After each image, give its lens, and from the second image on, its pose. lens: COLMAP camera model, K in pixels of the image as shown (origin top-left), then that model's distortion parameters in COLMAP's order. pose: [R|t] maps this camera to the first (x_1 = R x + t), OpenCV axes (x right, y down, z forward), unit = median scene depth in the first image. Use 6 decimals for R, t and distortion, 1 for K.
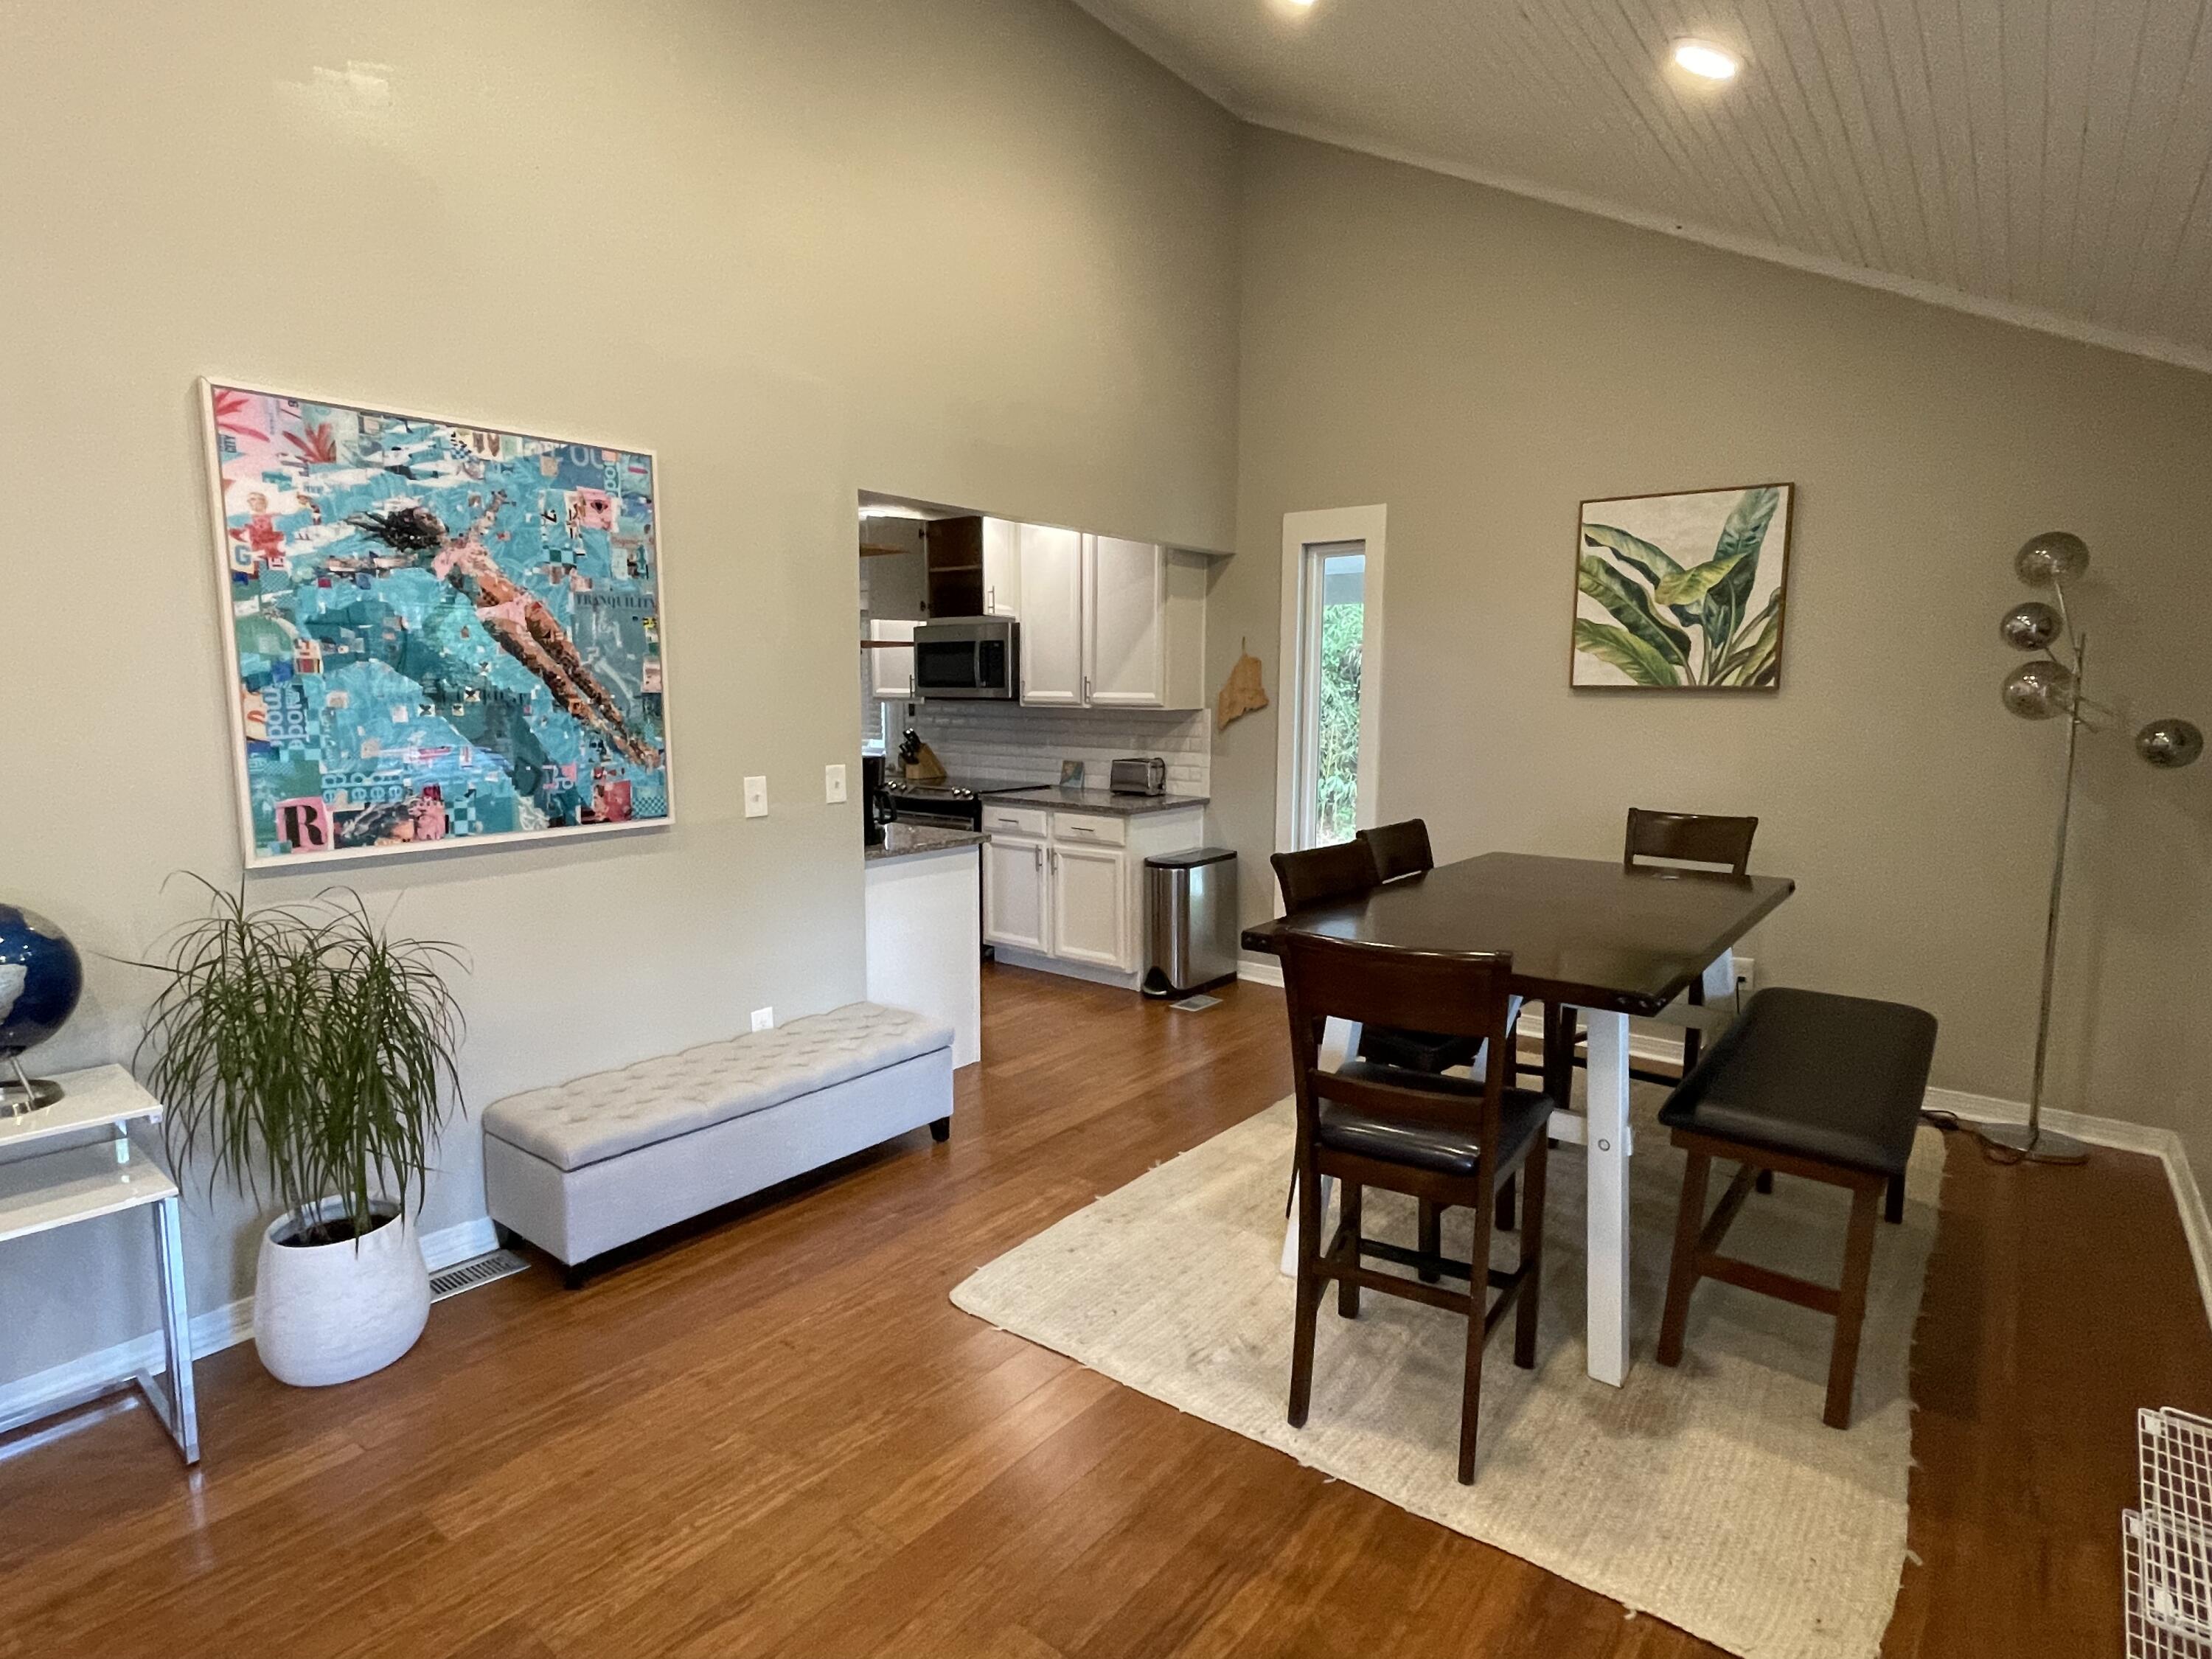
lens RADIAL K [[1157.0, 0, 1096.2], [0, 1157.0, 843.1], [0, 0, 1]] dist [-0.018797, -0.000989]
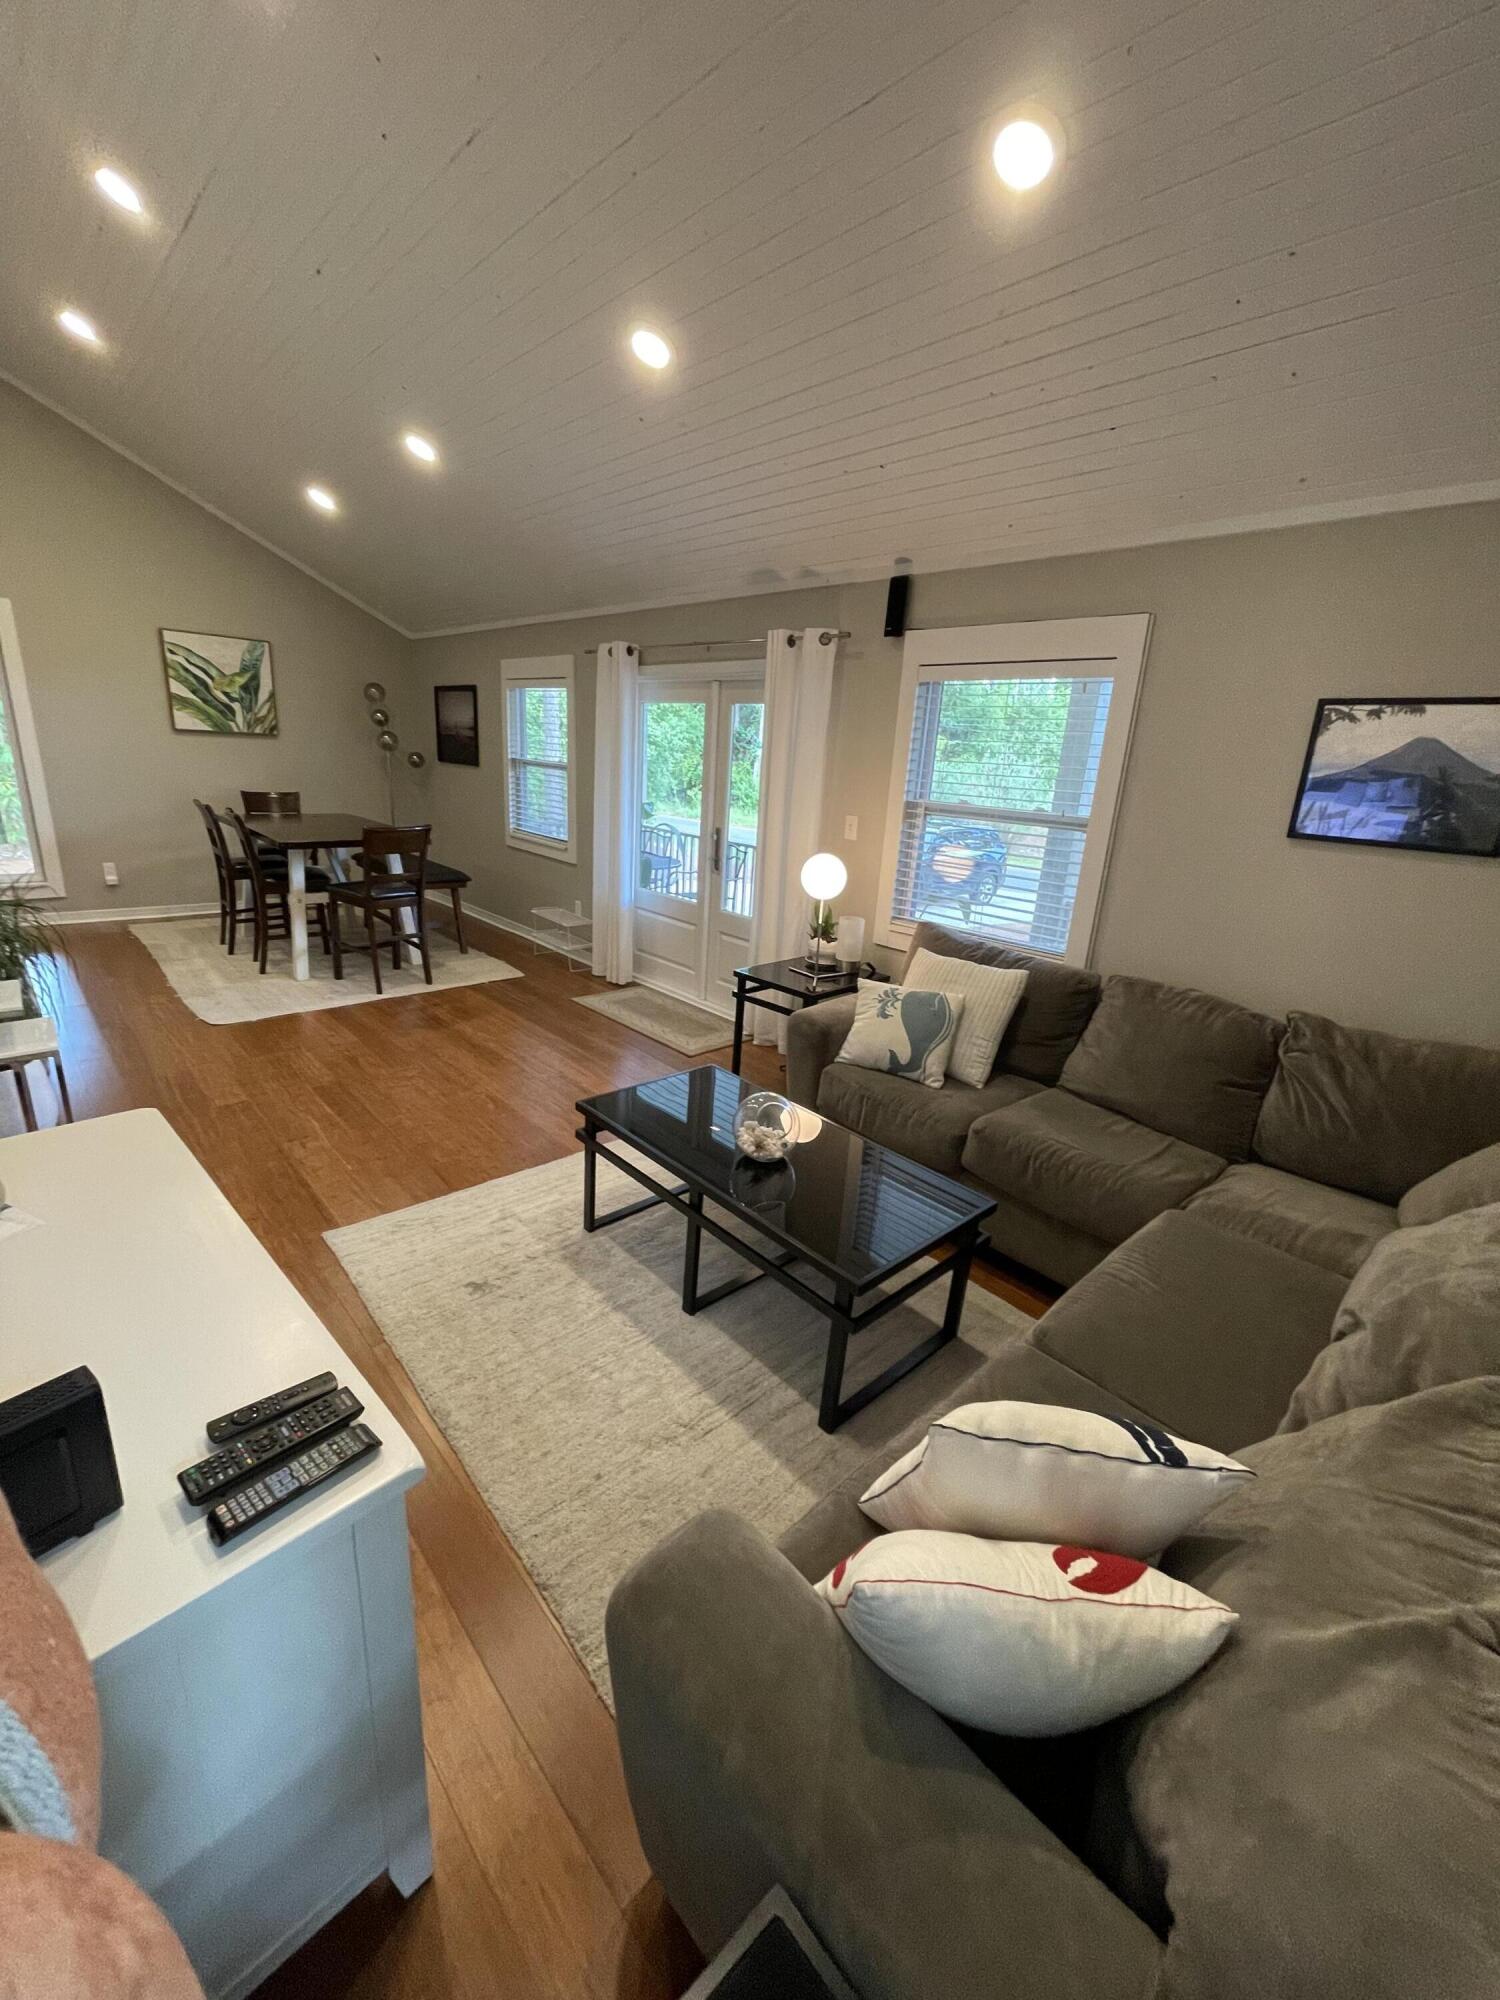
lens RADIAL K [[802.9, 0, 748.0], [0, 802.9, 995.2], [0, 0, 1]] dist [0.001918, -0.000572]
pose [[0.146355, -0.280916, 0.948507, -0.898938], [0.074806, 0.959229, 0.272549, -0.002643], [-0.986400, 0.031065, 0.161402, -0.165995]]
